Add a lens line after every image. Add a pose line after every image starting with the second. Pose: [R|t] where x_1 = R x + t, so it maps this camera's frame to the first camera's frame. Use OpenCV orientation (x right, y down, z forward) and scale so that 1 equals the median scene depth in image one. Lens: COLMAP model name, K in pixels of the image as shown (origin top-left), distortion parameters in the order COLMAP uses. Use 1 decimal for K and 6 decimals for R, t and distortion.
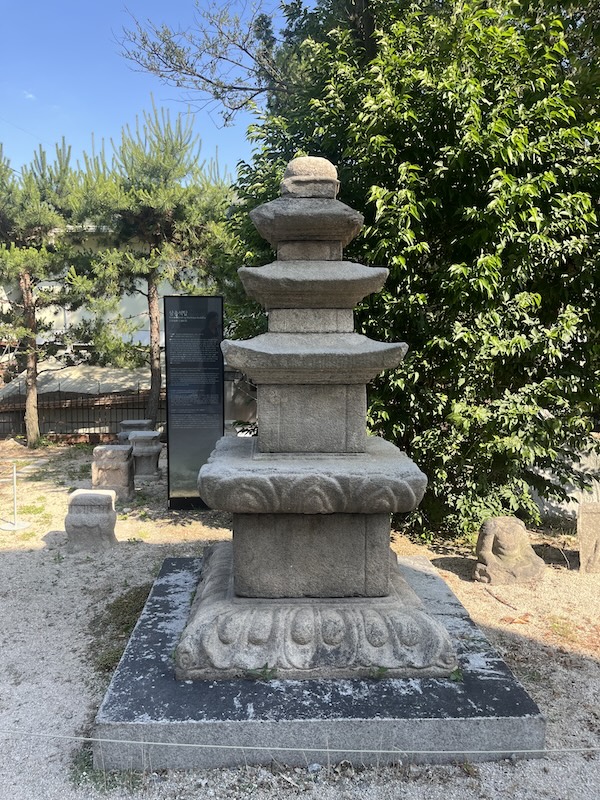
lens RADIAL K [[606.3, 0, 297.7], [0, 606.3, 397.0], [0, 0, 1]] dist [0.016805, -0.016748]
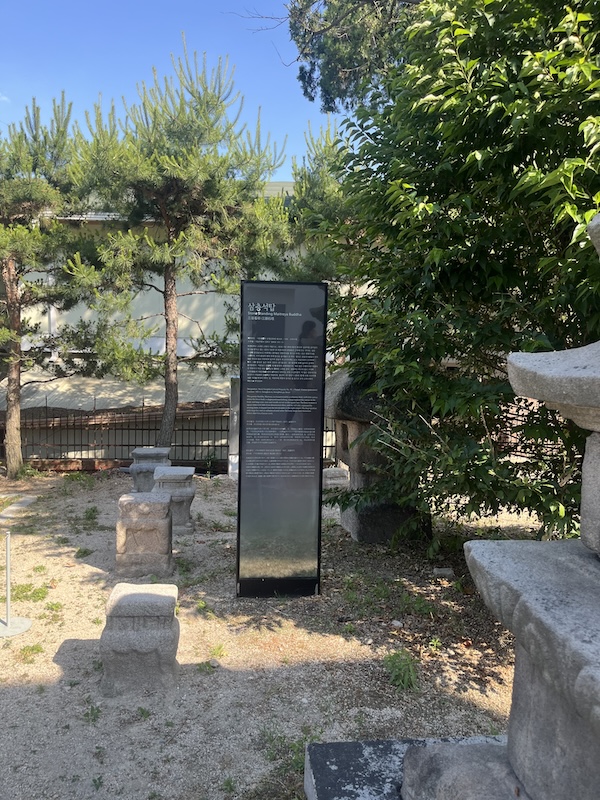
lens RADIAL K [[606.3, 0, 303.0], [0, 606.3, 404.2], [0, 0, 1]] dist [0.016805, -0.016748]
pose [[0.998449, 0.014291, 0.053809, -0.107520], [-0.013907, 0.999875, -0.007517, -0.015290], [-0.053909, 0.006757, 0.998523, 0.190192]]
